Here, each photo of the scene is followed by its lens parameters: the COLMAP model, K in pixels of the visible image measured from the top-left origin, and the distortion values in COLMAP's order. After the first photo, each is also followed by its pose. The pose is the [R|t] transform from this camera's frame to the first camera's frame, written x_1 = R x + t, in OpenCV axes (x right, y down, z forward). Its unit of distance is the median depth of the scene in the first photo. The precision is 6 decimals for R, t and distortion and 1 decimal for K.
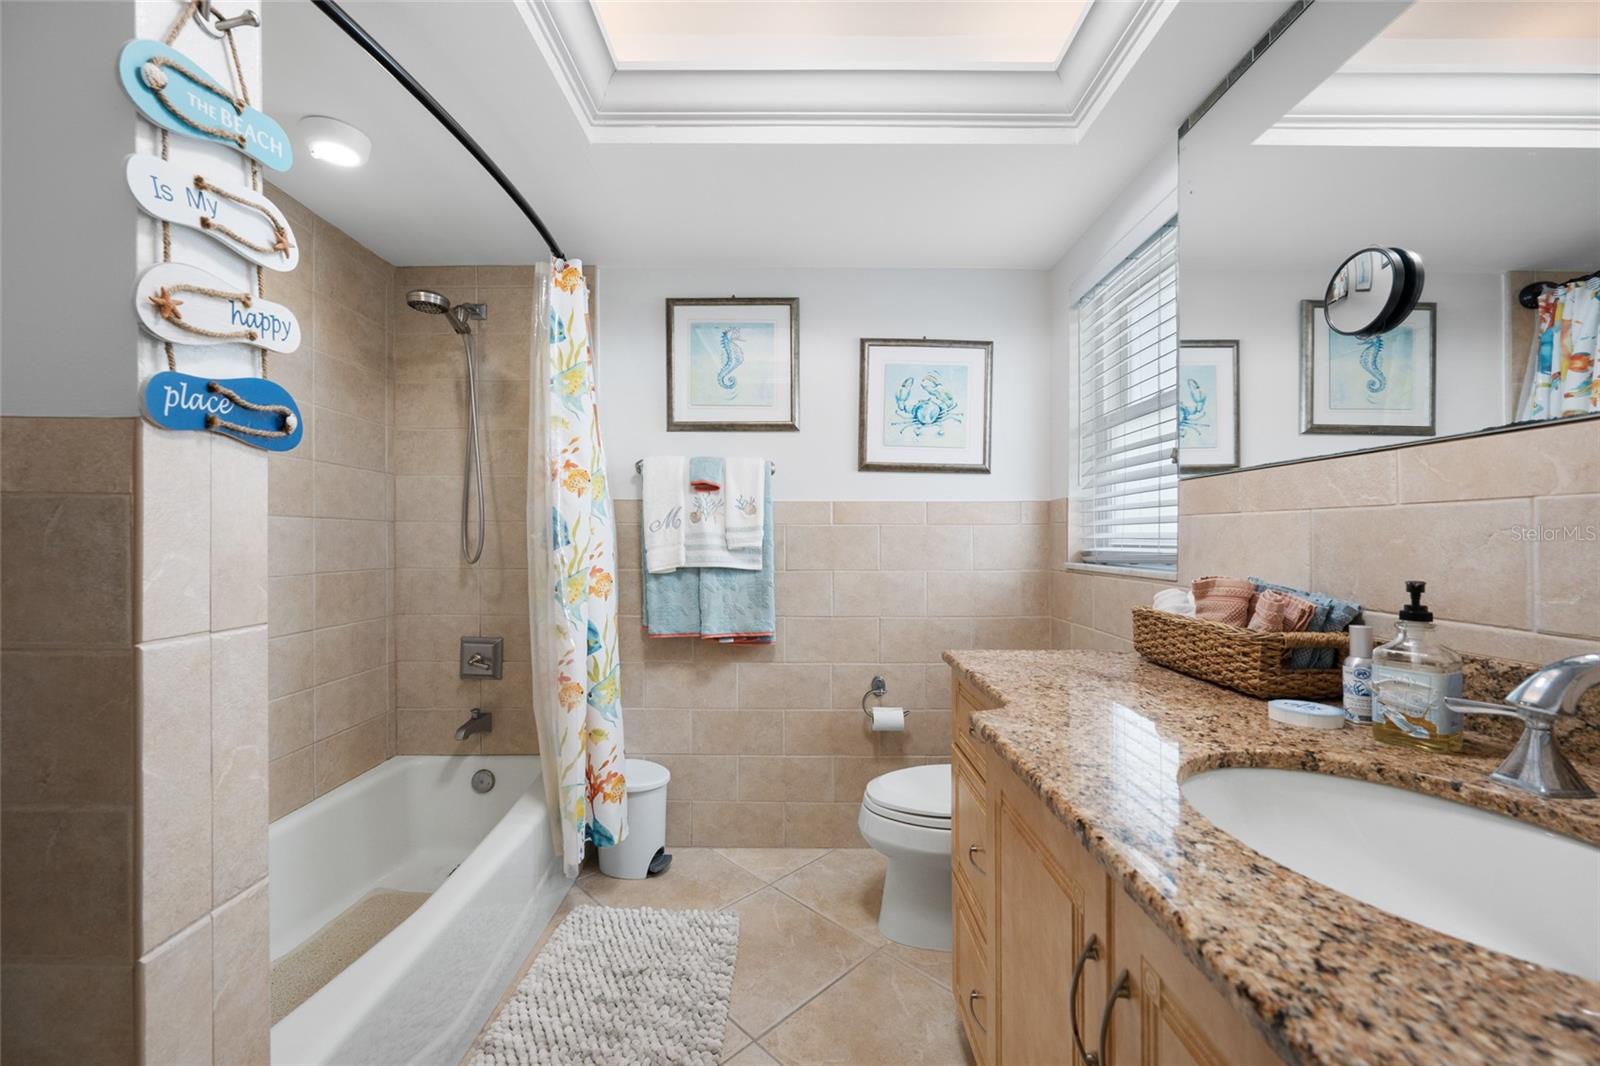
lens RADIAL K [[636.8, 0, 797.7], [0, 636.8, 540.7], [0, 0, 1]] dist [-0.001700, 0.000508]
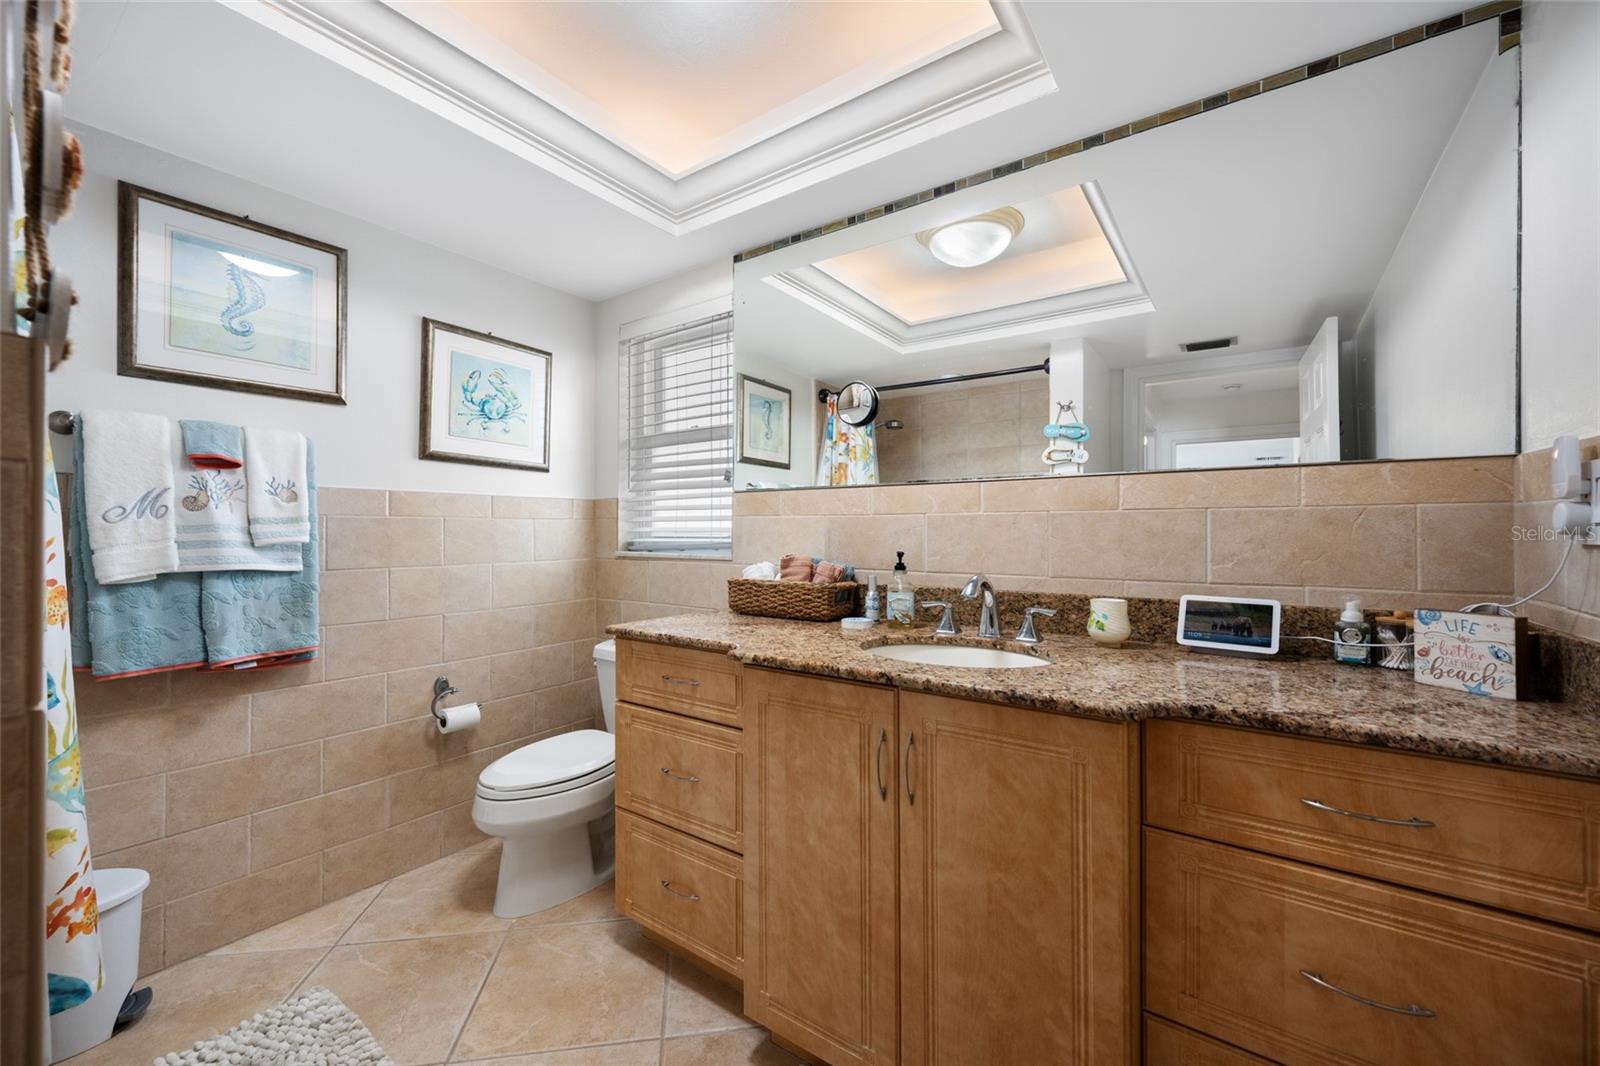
lens RADIAL K [[636.8, 0, 803.4], [0, 636.8, 529.5], [0, 0, 1]] dist [-0.001700, 0.000508]
pose [[0.576496, 0.000993, 0.817099, -0.352729], [0.003843, 0.999985, -0.003926, -0.001212], [-0.817091, 0.005403, 0.576483, 0.011109]]
